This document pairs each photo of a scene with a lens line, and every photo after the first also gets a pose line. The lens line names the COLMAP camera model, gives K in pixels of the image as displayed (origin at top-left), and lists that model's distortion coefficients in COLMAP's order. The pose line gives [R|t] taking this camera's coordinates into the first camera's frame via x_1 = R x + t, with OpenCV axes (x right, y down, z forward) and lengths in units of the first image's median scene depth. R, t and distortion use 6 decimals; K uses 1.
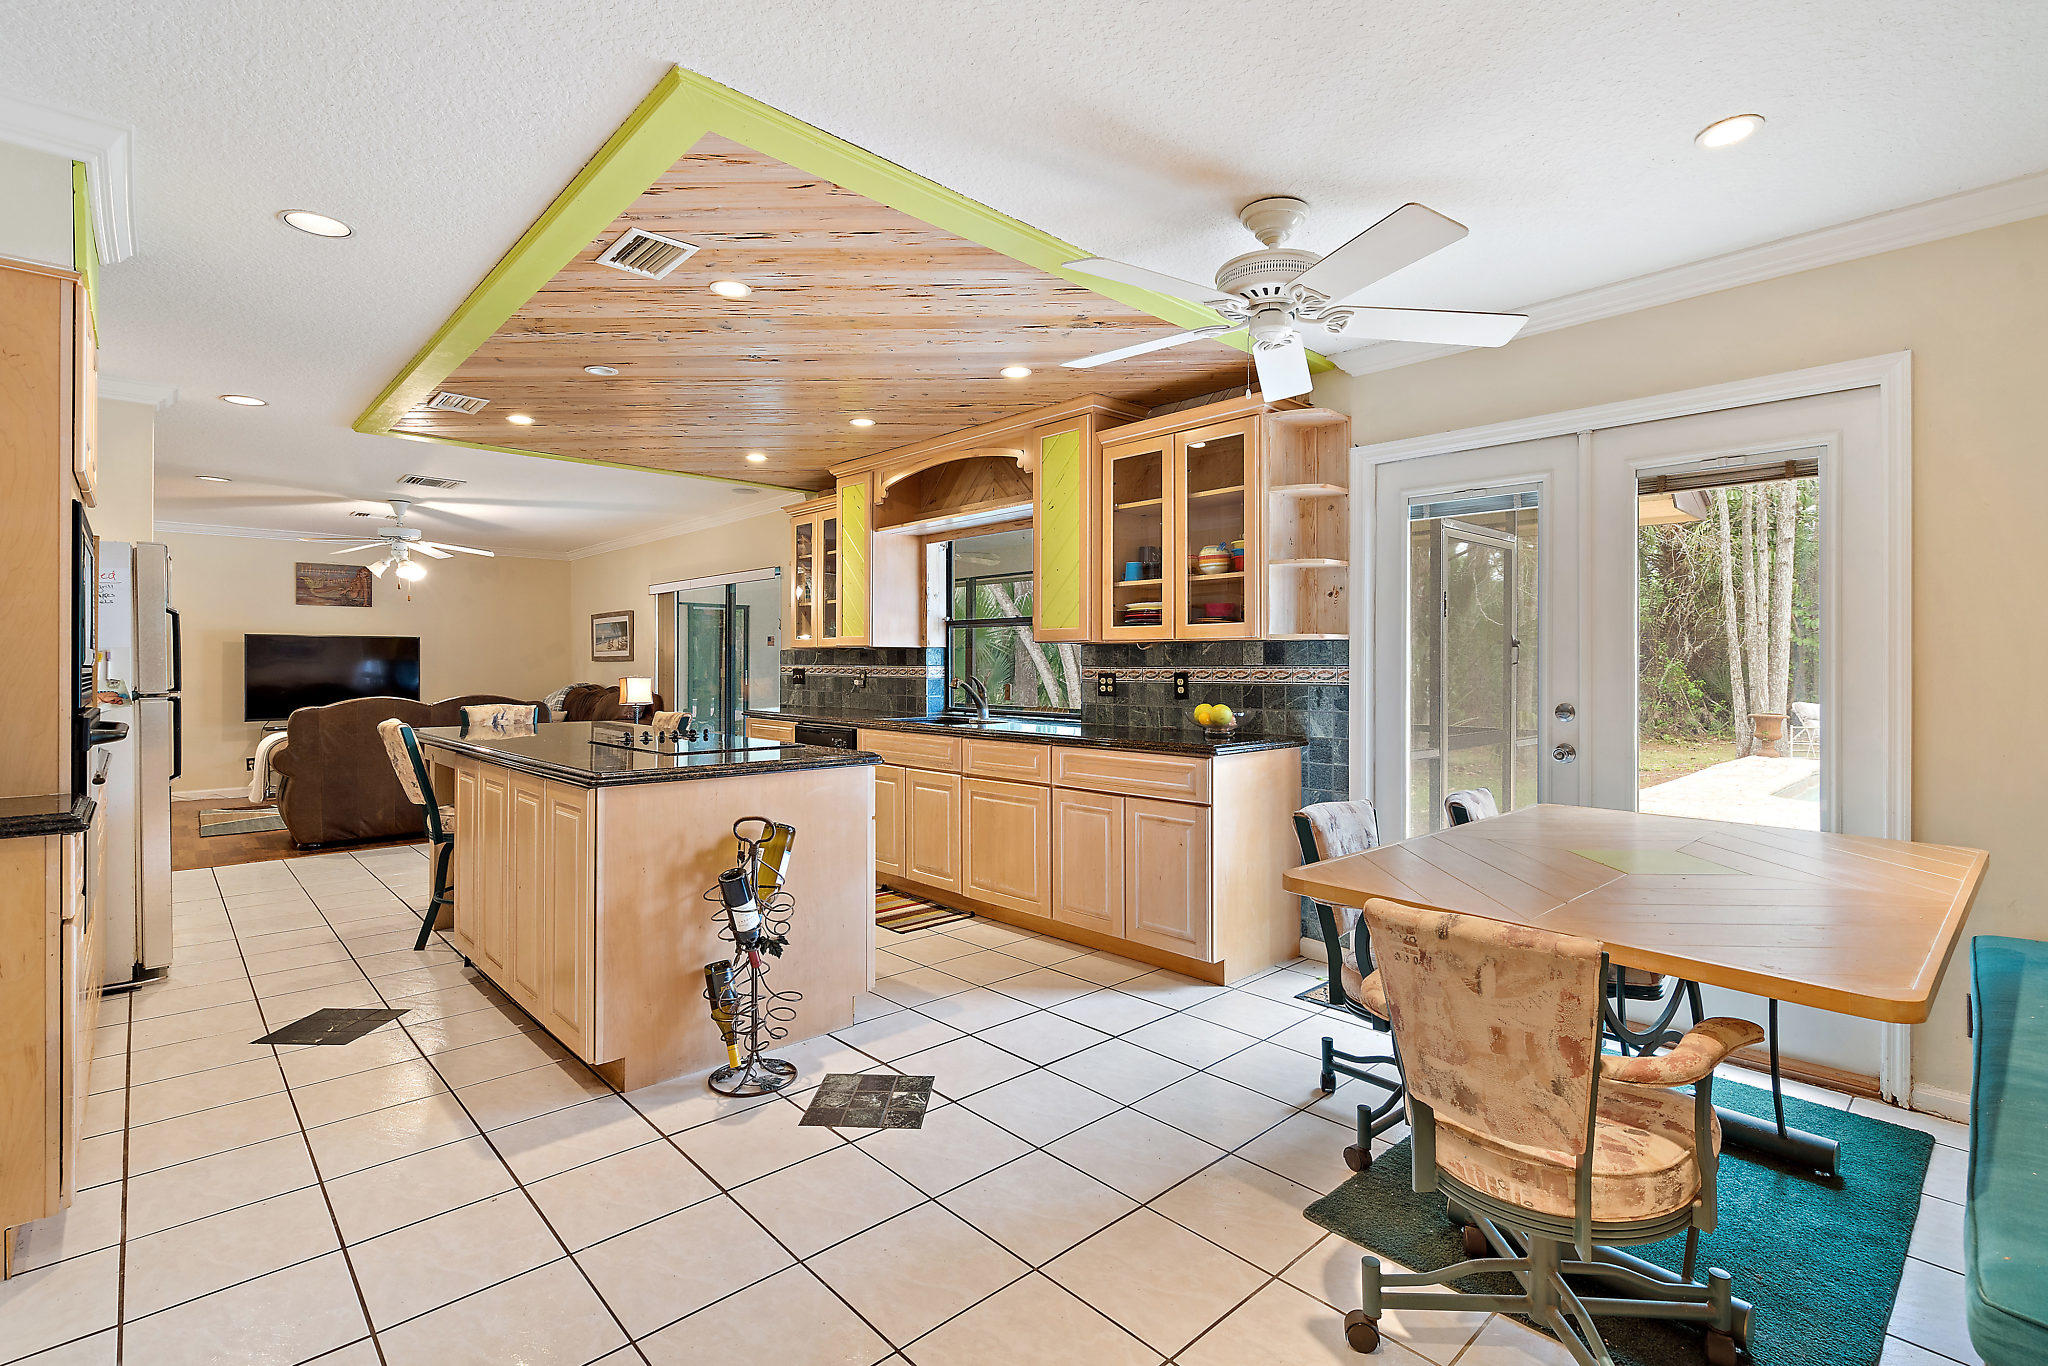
lens RADIAL K [[943.3, 0, 1024.9], [0, 943.3, 669.4], [0, 0, 1]] dist [0.000245, -0.000023]
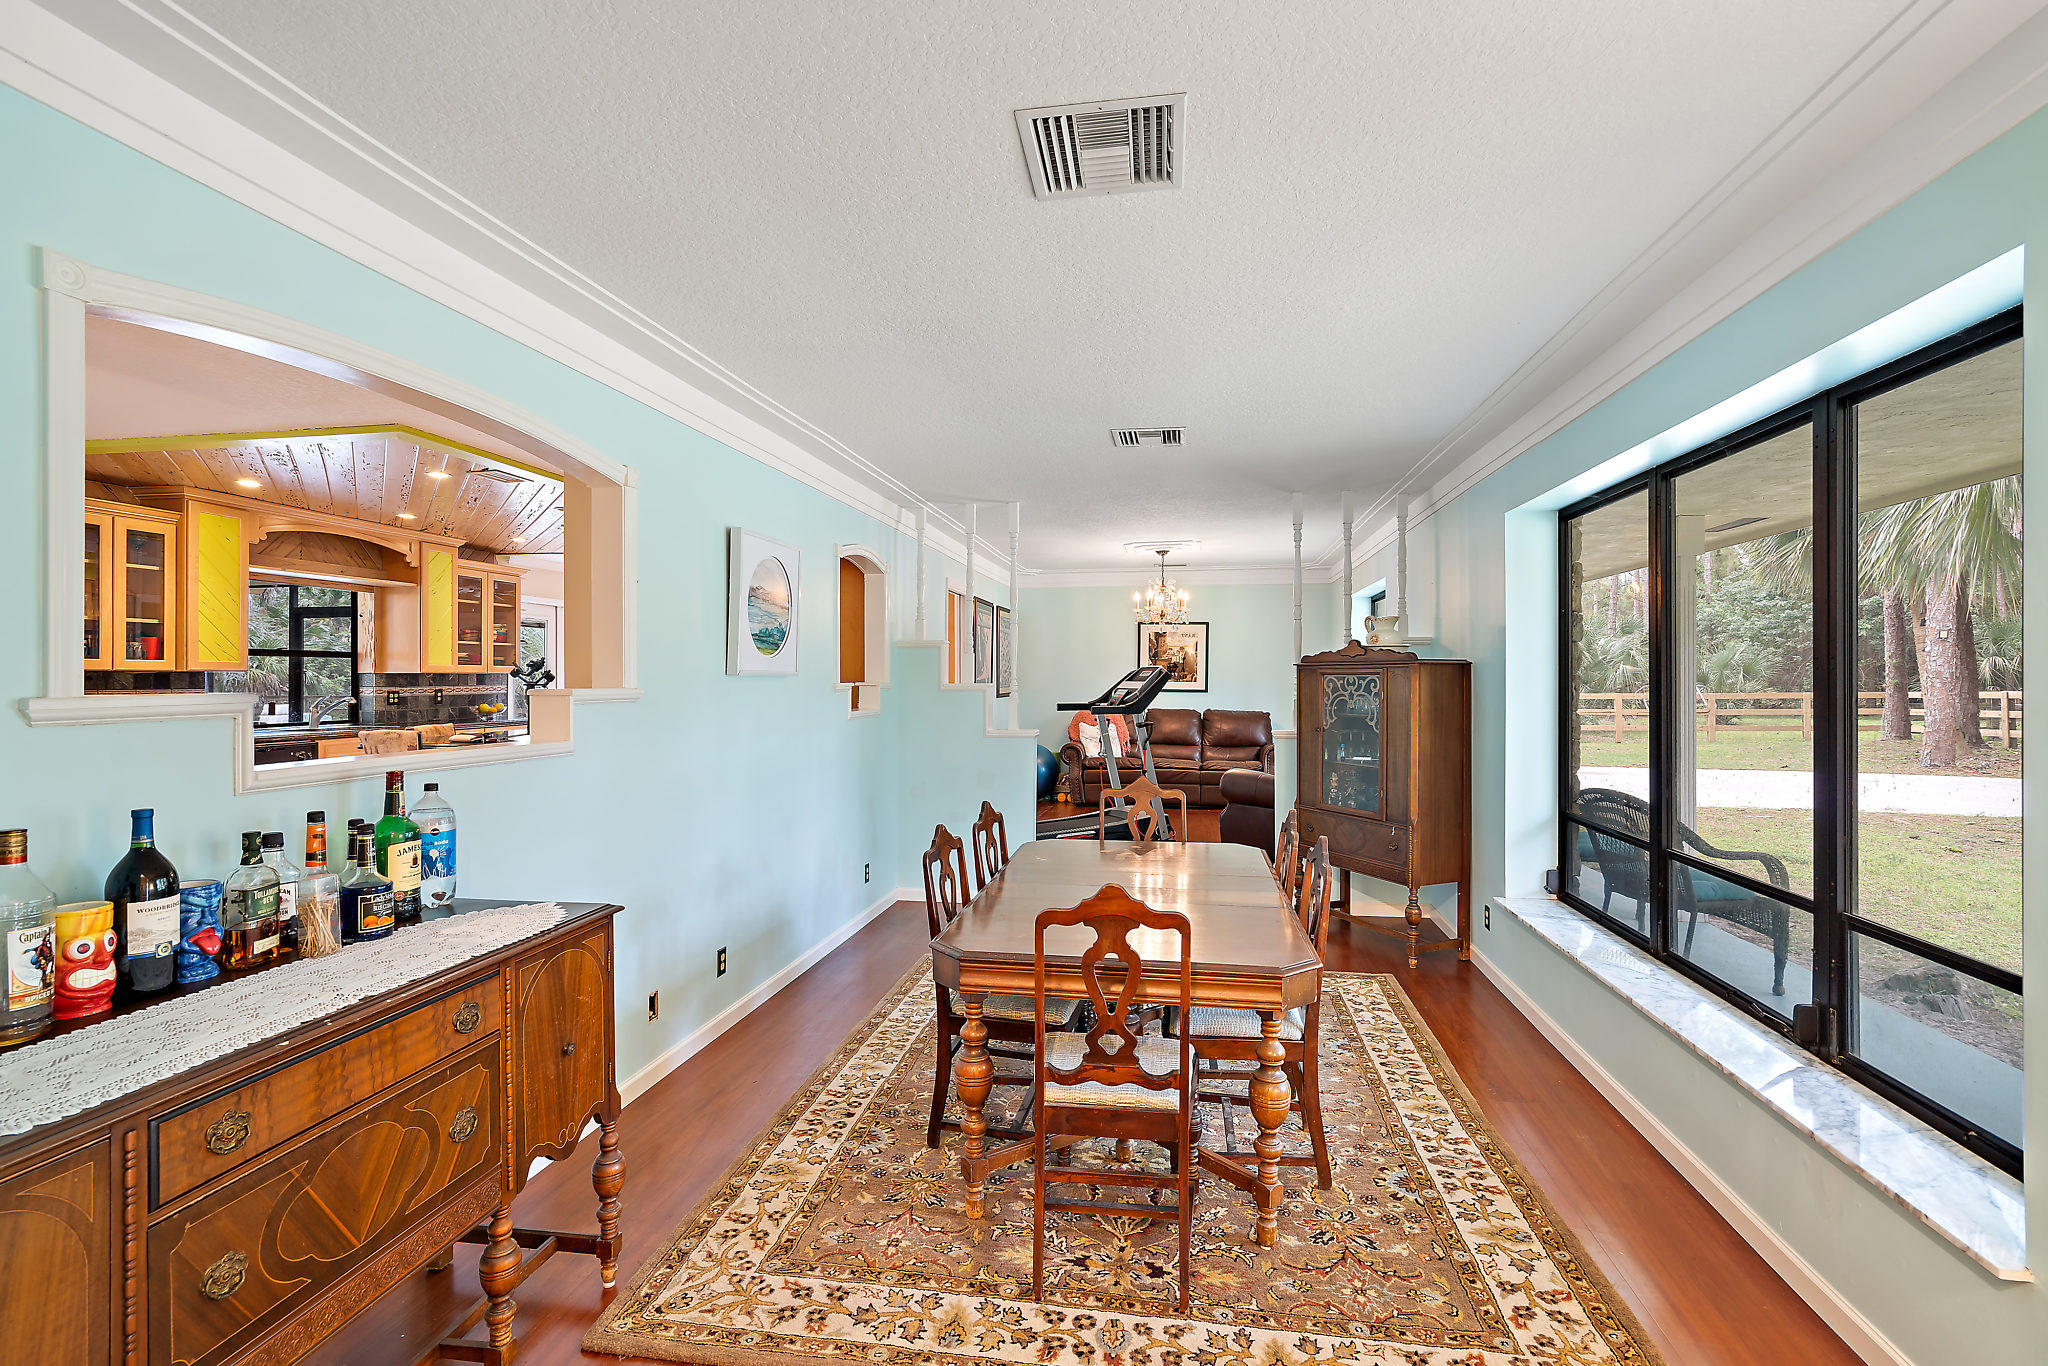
lens RADIAL K [[943.3, 0, 1026.2], [0, 943.3, 674.7], [0, 0, 1]] dist [0.000245, -0.000023]
pose [[-0.592940, -0.000424, 0.805246, -1.270094], [0.005613, 0.999973, 0.004659, -0.017504], [-0.805227, 0.007282, -0.592922, 0.747110]]
